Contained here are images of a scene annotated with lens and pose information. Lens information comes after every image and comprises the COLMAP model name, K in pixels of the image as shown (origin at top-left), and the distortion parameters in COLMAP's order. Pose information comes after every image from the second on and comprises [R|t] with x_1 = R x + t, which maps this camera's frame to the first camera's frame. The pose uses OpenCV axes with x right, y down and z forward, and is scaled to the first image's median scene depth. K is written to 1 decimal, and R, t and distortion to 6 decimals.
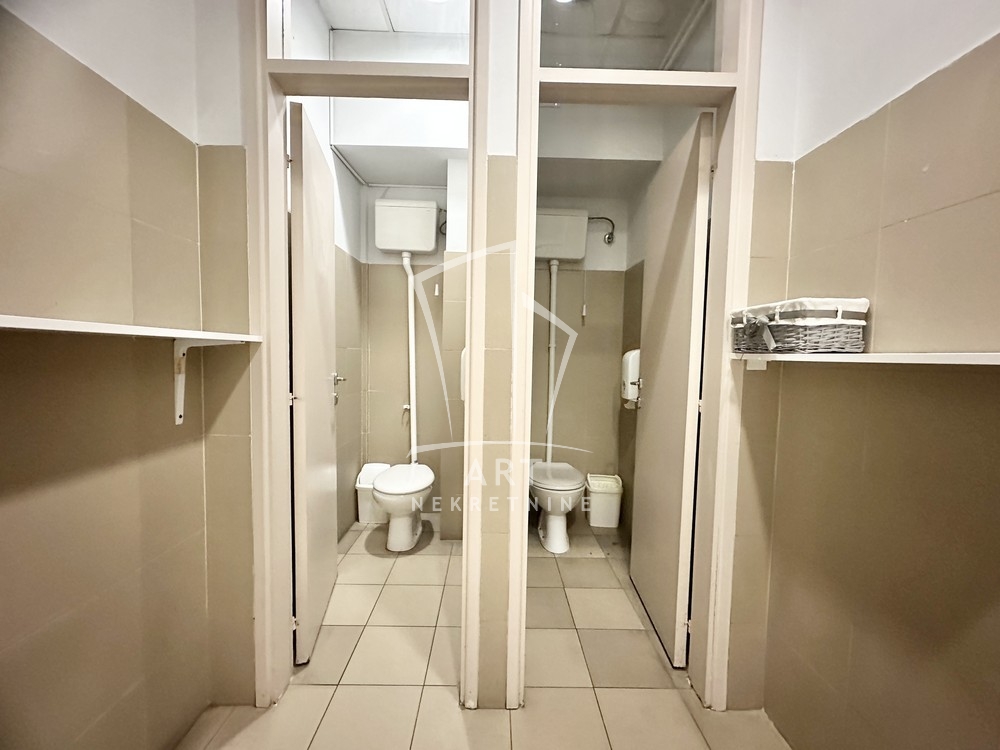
lens RADIAL K [[386.6, 0, 495.7], [0, 386.6, 374.0], [0, 0, 1]] dist [-0.006653, -0.000250]
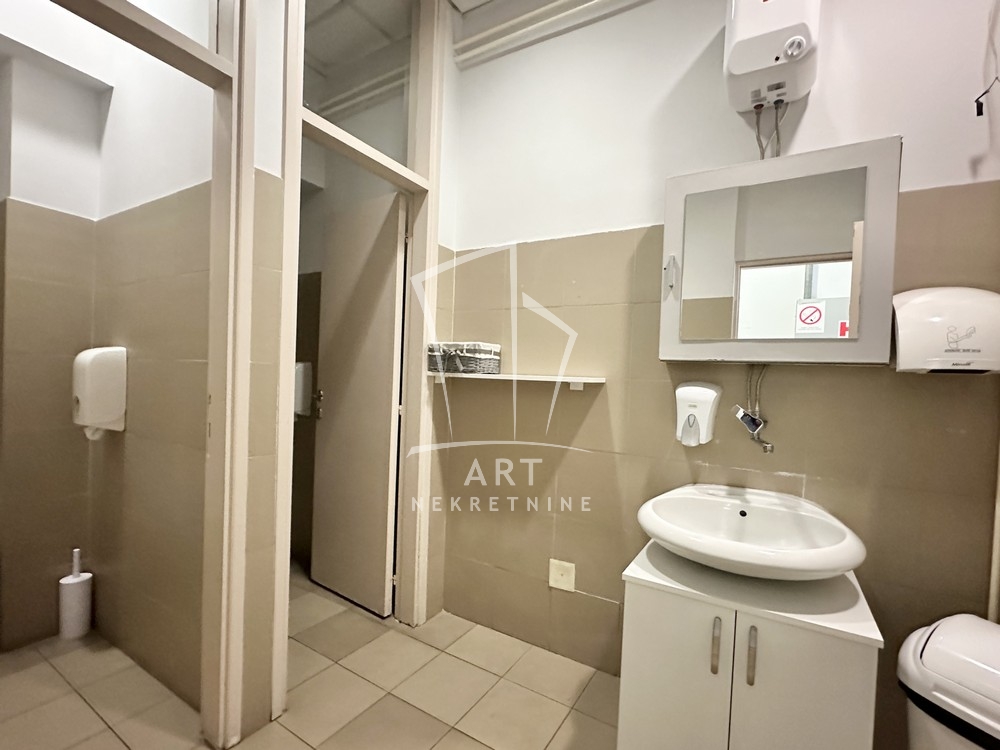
lens RADIAL K [[386.6, 0, 495.7], [0, 386.6, 374.0], [0, 0, 1]] dist [-0.006653, -0.000250]
pose [[0.595065, 0.017656, 0.803483, -0.463961], [0.005252, 0.999652, -0.025856, -0.005595], [-0.803660, 0.019606, 0.594765, -0.083915]]
